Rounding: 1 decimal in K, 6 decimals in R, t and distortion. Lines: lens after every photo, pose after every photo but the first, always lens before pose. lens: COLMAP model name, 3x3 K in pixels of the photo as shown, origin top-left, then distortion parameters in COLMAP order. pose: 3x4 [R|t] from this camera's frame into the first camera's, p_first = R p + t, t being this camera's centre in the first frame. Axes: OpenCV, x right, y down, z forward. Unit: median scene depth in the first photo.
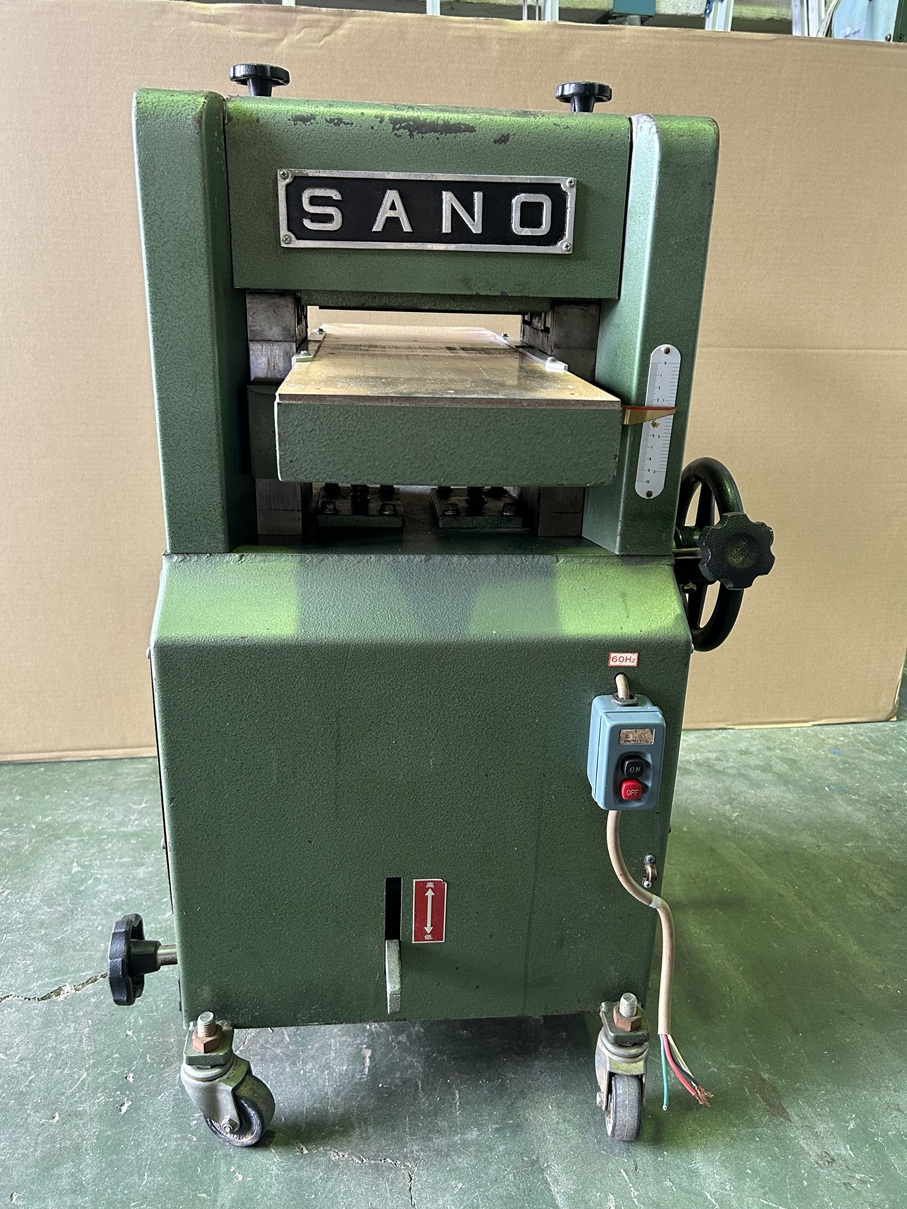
lens RADIAL K [[925.6, 0, 464.1], [0, 925.6, 604.3], [0, 0, 1]] dist [0.015700, -0.030330]
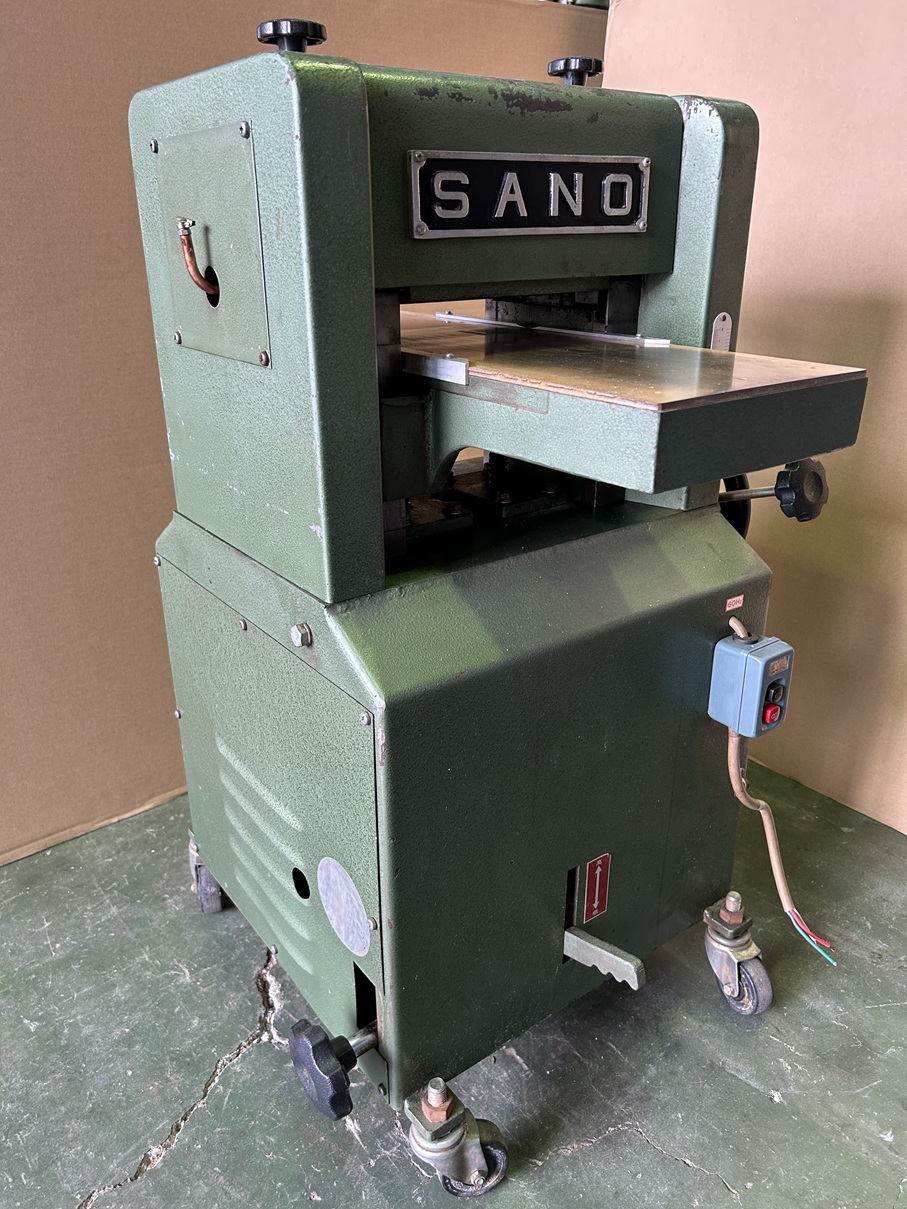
lens RADIAL K [[925.6, 0, 464.5], [0, 925.6, 608.2], [0, 0, 1]] dist [0.015700, -0.030330]
pose [[0.852509, -0.232321, 0.468248, -0.629019], [0.205013, 0.972635, 0.109318, -0.122547], [-0.480831, 0.002802, 0.876809, 0.188834]]
